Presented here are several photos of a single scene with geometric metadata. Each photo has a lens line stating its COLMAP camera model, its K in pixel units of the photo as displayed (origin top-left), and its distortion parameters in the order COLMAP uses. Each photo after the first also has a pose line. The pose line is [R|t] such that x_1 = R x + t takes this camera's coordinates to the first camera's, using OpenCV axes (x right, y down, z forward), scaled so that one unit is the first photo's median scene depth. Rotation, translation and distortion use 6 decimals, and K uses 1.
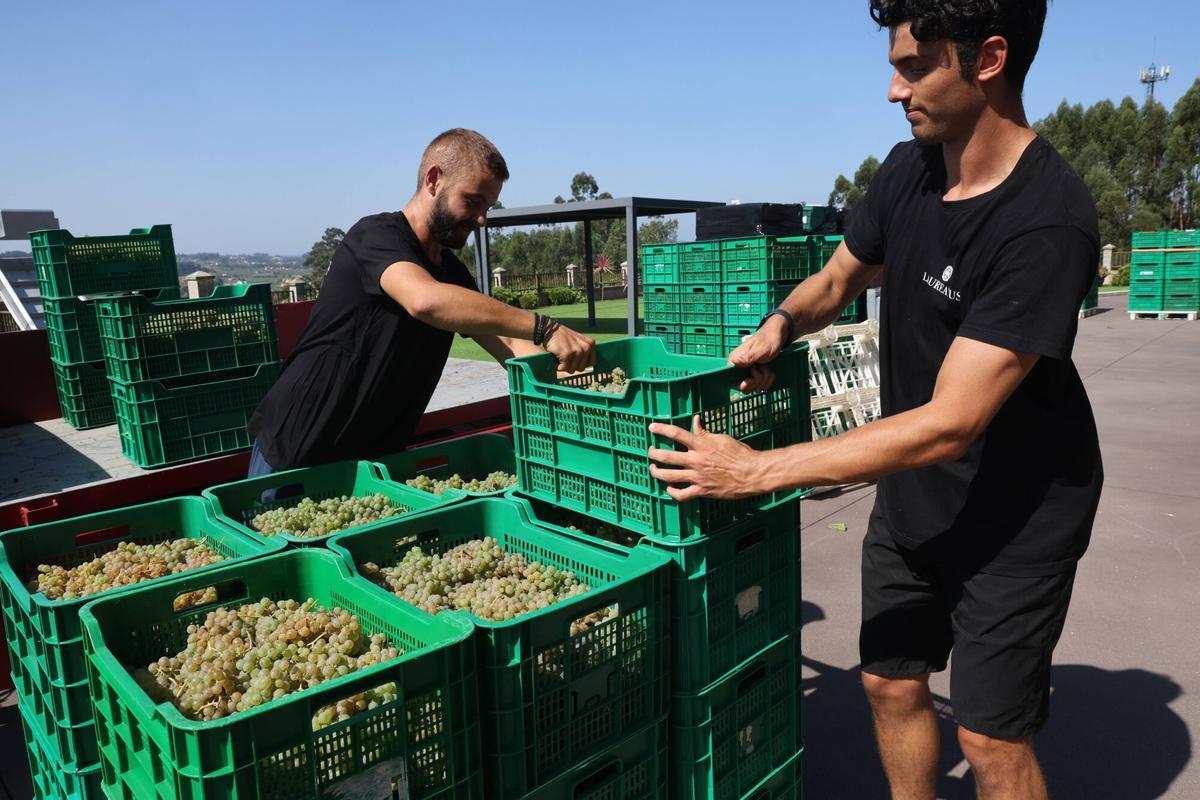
lens RADIAL K [[827.1, 0, 609.6], [0, 827.1, 410.5], [0, 0, 1]] dist [-0.093789, 0.063503]
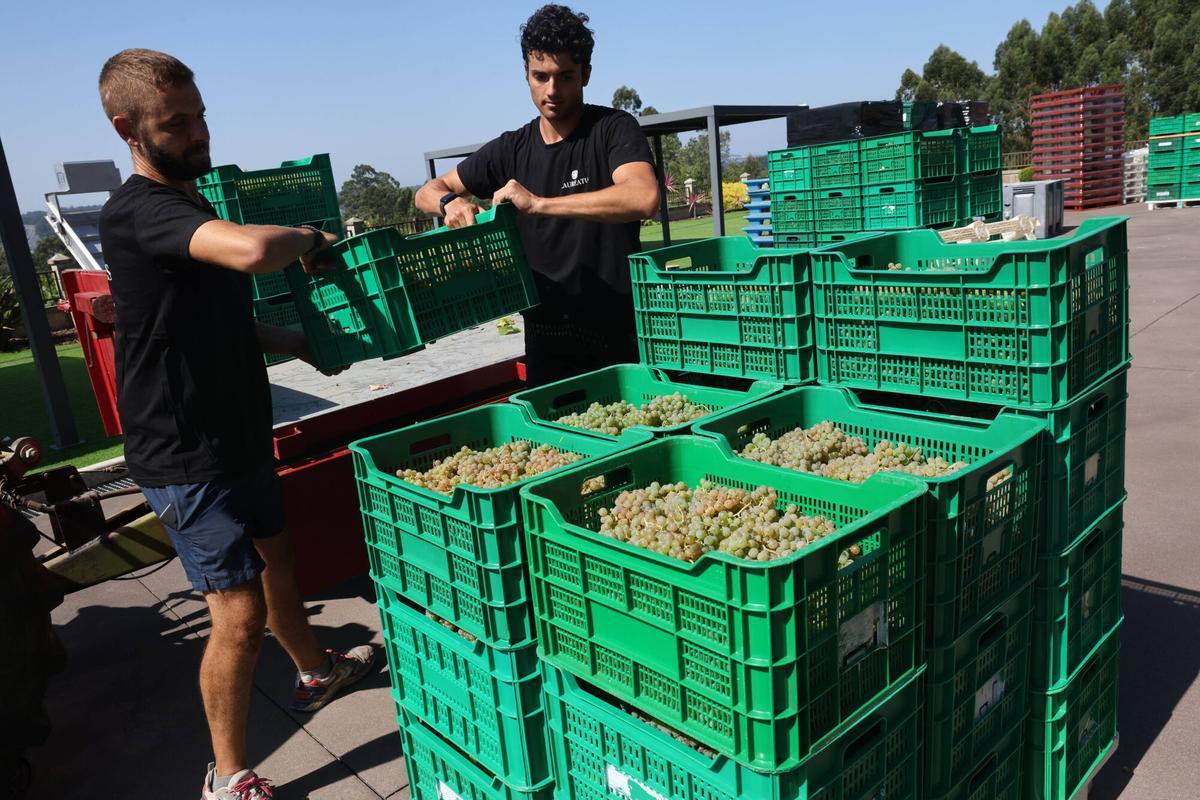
lens RADIAL K [[869.9, 0, 612.1], [0, 869.9, 413.7], [0, 0, 1]] dist [-0.078994, 0.073190]
pose [[0.996804, -0.049483, -0.062716, -0.219704], [0.054411, 0.995350, 0.079484, 0.028023], [0.058491, -0.082642, 0.994861, -0.059097]]
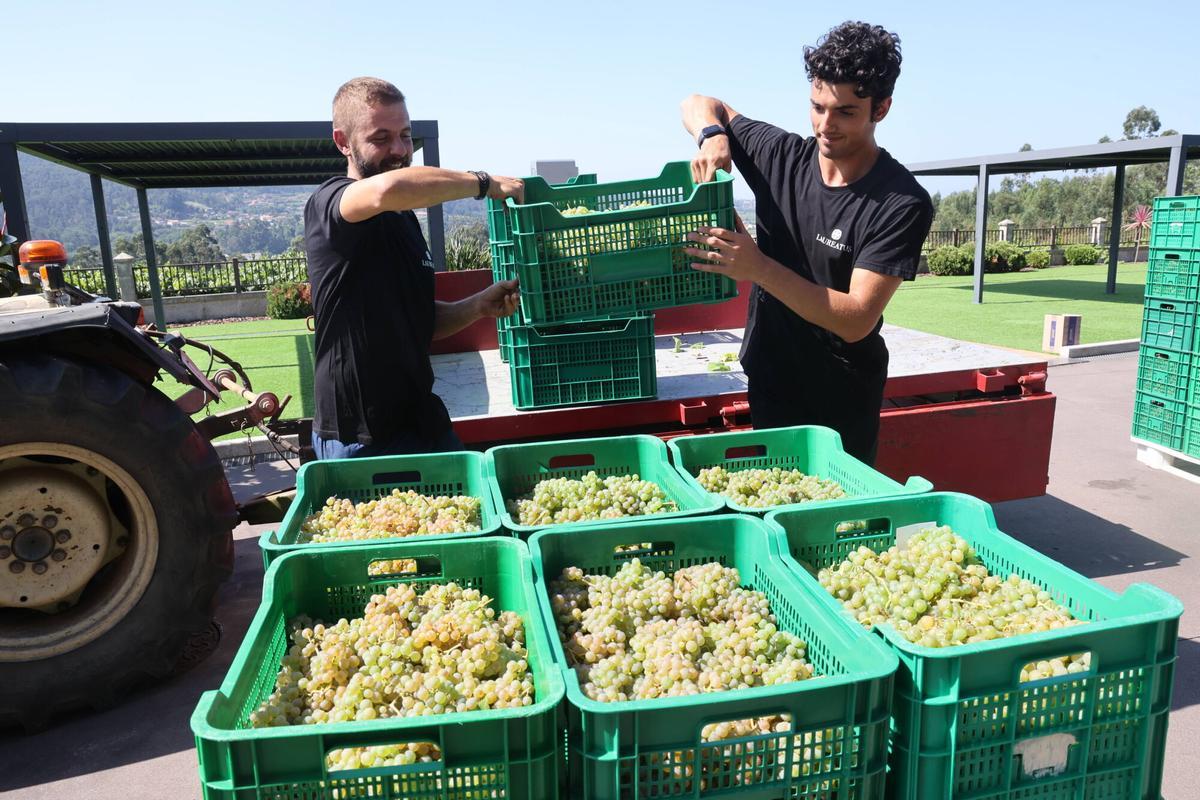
lens RADIAL K [[836.2, 0, 605.8], [0, 836.2, 401.8], [0, 0, 1]] dist [-0.098417, 0.070444]
pose [[0.828994, 0.130421, -0.543837, 0.119489], [-0.102898, 0.991396, 0.080902, -0.040103], [0.549710, -0.011107, 0.835282, 0.161818]]
